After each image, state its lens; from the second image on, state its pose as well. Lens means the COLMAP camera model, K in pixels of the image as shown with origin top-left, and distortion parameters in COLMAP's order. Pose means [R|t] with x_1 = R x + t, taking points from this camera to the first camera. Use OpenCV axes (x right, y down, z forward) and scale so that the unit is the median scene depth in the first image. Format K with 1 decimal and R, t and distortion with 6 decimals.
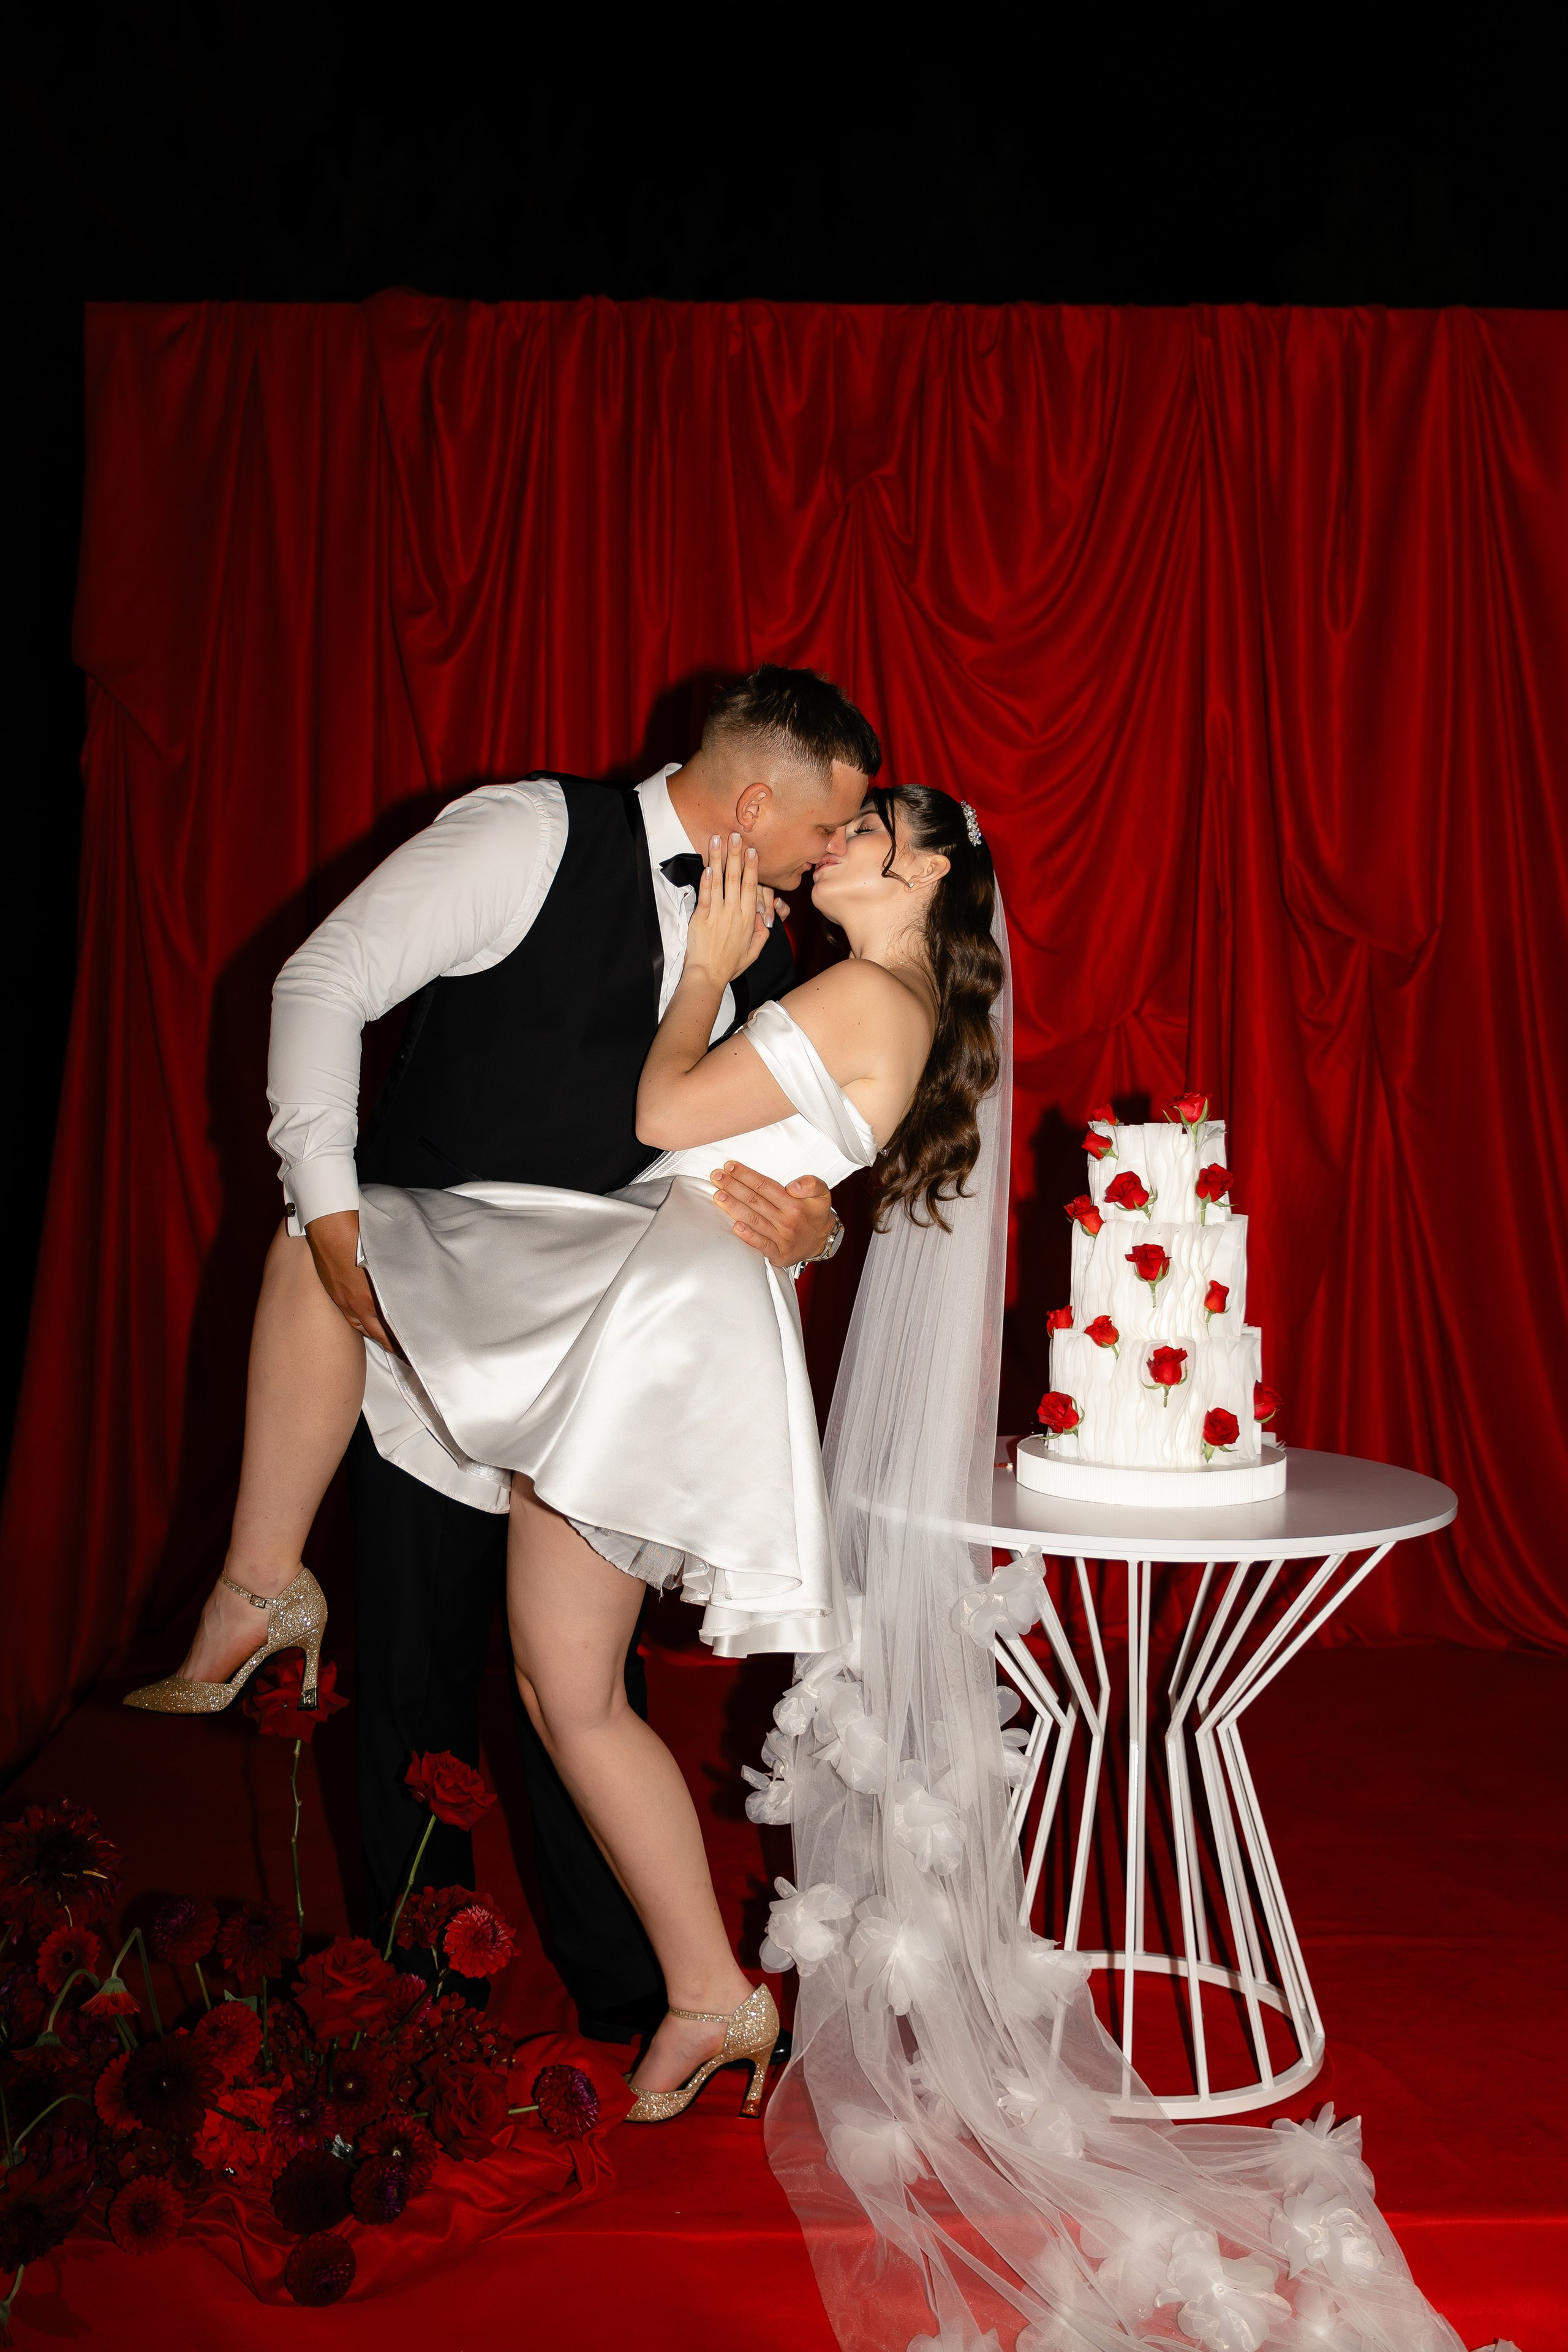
lens RADIAL K [[2200.9, 0, 746.5], [0, 2200.9, 1197.5], [0, 0, 1]] dist [0.011217, 0.000000]
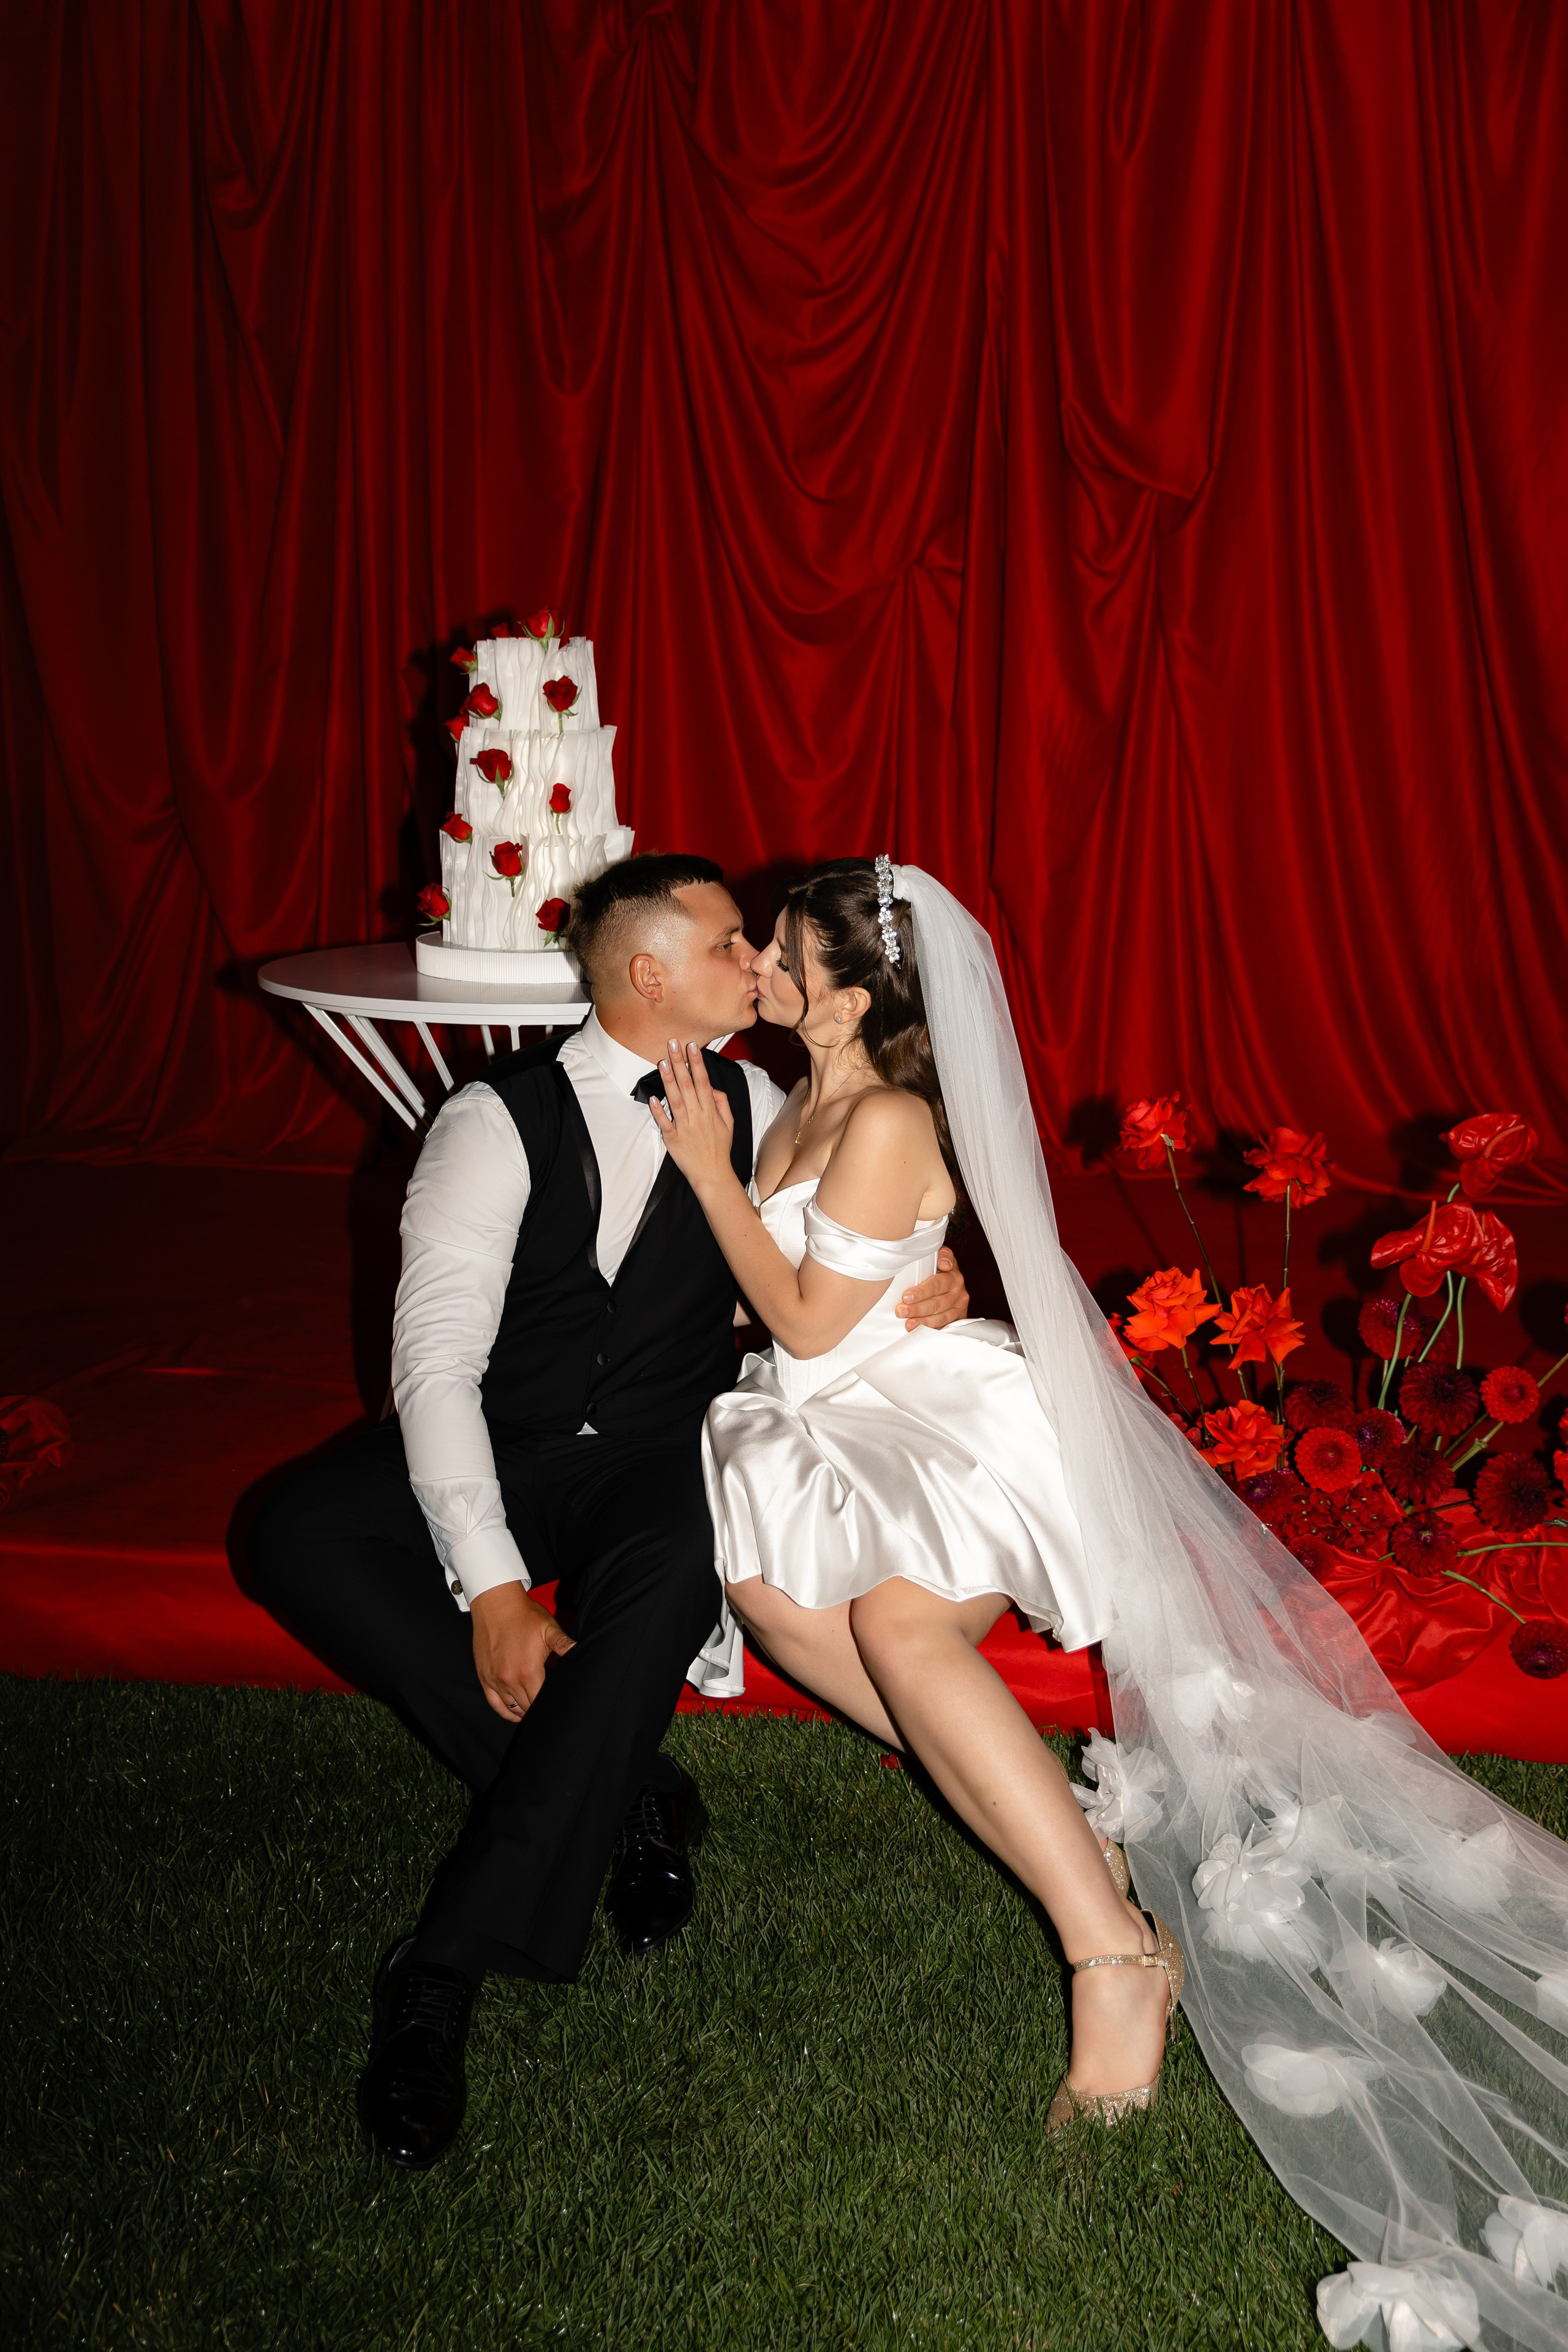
lens RADIAL K [[2200.9, 0, 776.5], [0, 2200.9, 1180.2], [0, 0, 1]] dist [0.011217, 0.000000]
pose [[0.985243, 0.034055, -0.167737, 0.300550], [-0.005681, 0.985973, 0.166808, 0.028770], [0.171065, -0.163393, 0.971617, -0.055757]]
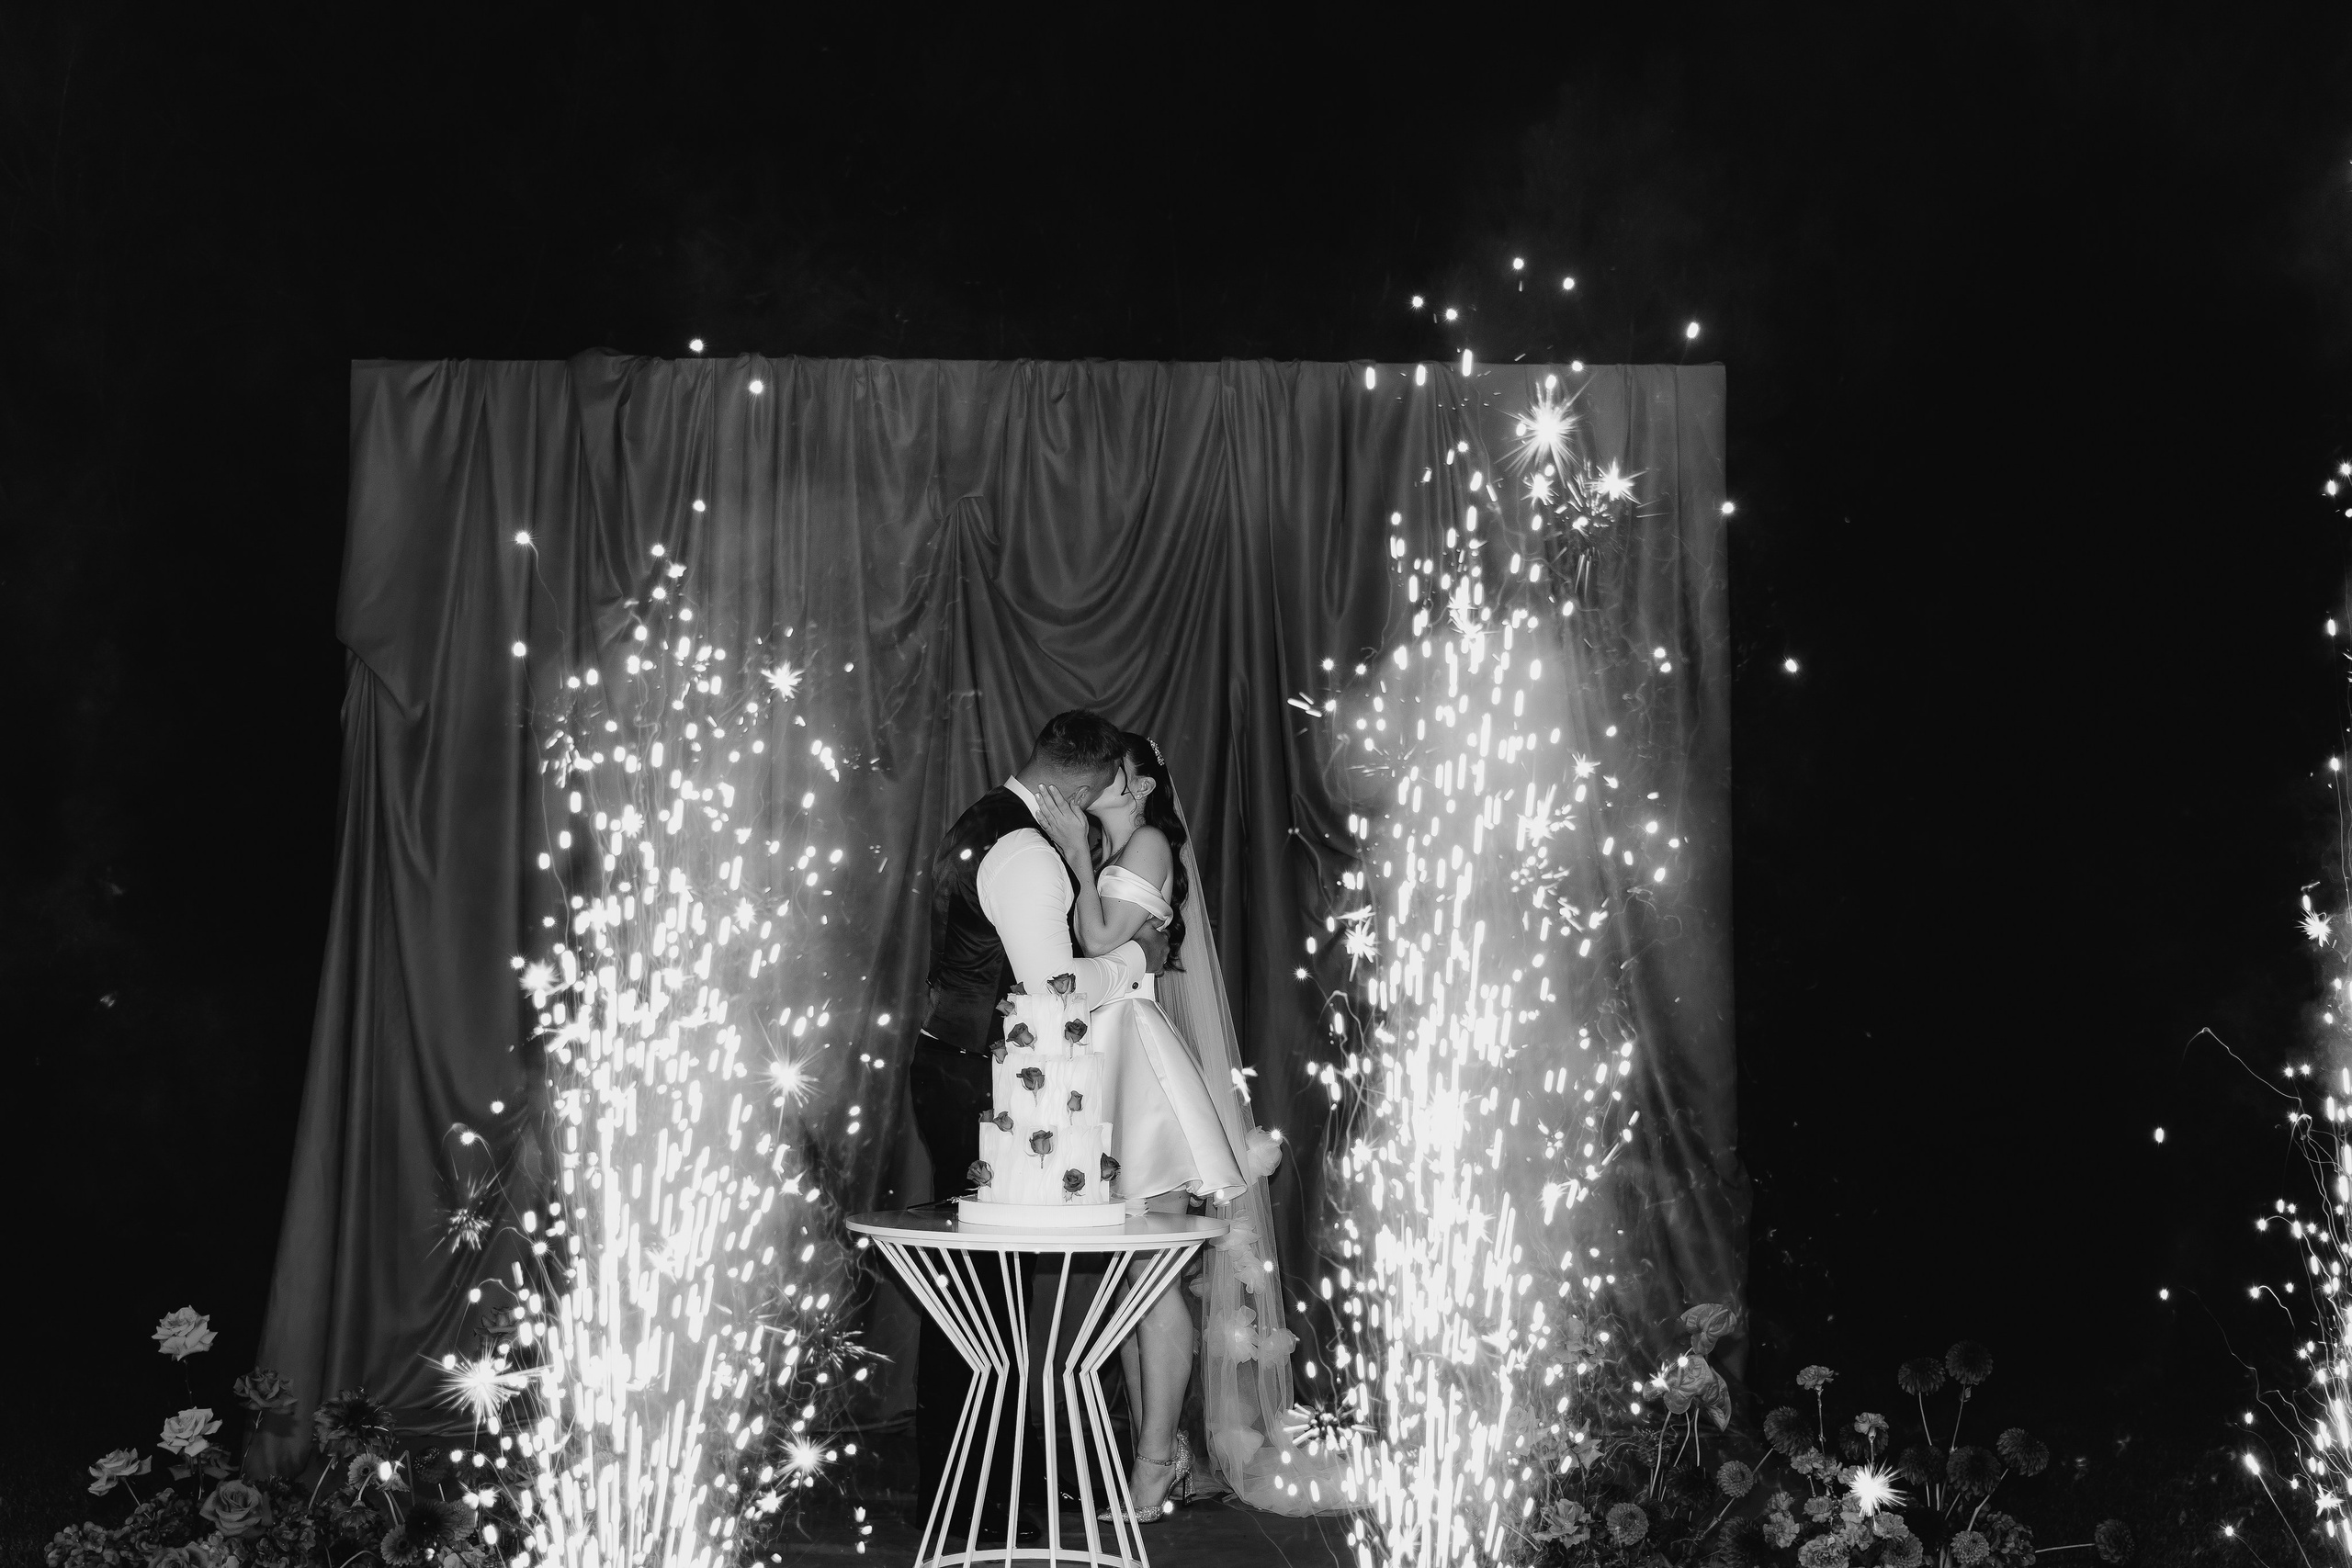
lens RADIAL K [[2945.0, 0, 1116.8], [0, 2945.0, 904.7], [0, 0, 1]] dist [0.002080, 0.000000]
pose [[0.999955, 0.004828, 0.008214, 0.131910], [-0.004172, 0.996940, -0.078054, 0.041029], [-0.008566, 0.078016, 0.996915, -0.682791]]
